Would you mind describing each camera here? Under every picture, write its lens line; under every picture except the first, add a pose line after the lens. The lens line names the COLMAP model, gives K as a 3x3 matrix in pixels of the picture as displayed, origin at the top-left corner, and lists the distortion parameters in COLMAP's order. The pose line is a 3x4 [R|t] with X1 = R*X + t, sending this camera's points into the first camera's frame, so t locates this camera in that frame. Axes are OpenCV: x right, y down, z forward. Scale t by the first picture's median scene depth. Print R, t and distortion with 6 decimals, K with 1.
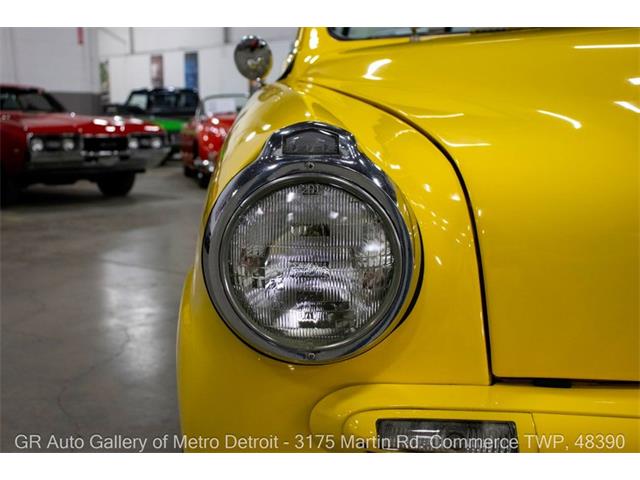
lens RADIAL K [[812.7, 0, 320.0], [0, 812.7, 240.0], [0, 0, 1]] dist [0.044603, 0.041409]
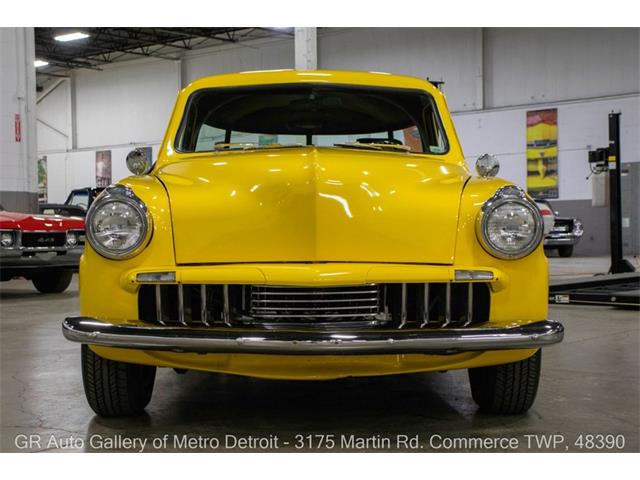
lens RADIAL K [[1023.8, 0, 315.2], [0, 1023.8, 241.0], [0, 0, 1]] dist [0.007433, 1.214453]
pose [[0.999968, -0.003895, 0.006967, 0.069423], [0.004787, 0.991095, -0.133071, 0.058401], [-0.006387, 0.133100, 0.991082, -0.284012]]
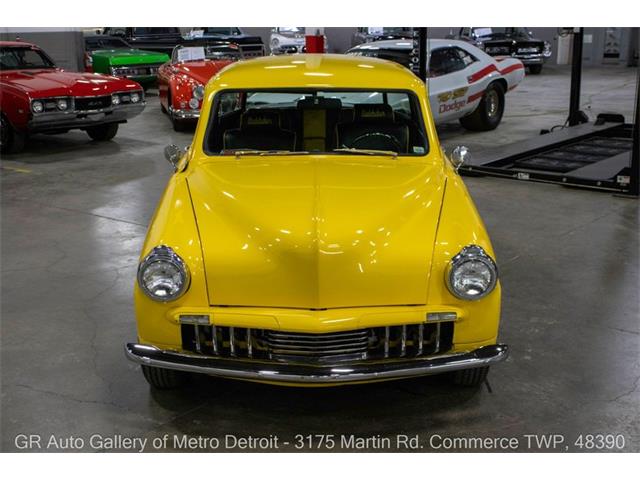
lens RADIAL K [[858.6, 0, 320.0], [0, 858.6, 240.0], [0, 0, 1]] dist [0.066562, 0.069747]
pose [[0.999976, -0.006344, 0.002712, 0.071974], [0.005986, 0.993238, 0.115942, -0.061986], [-0.003429, -0.115923, 0.993252, -0.308675]]
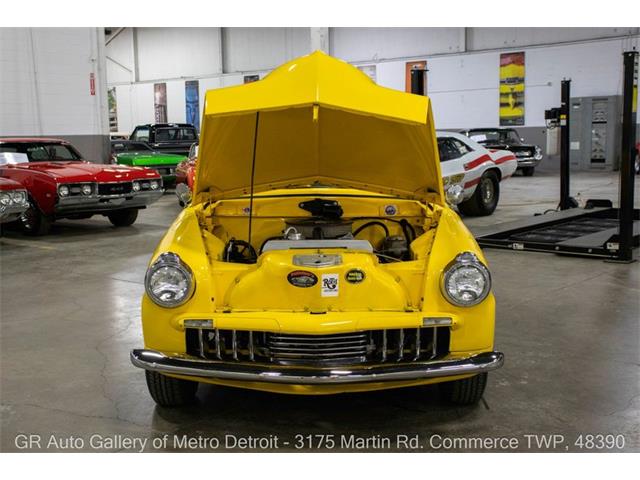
lens RADIAL K [[812.7, 0, 320.0], [0, 812.7, 240.0], [0, 0, 1]] dist [0.044603, 0.041409]
pose [[0.999925, -0.009278, -0.008005, 0.076553], [0.009165, 0.999859, -0.014057, -0.013248], [0.008135, 0.013983, 0.999869, -0.306886]]
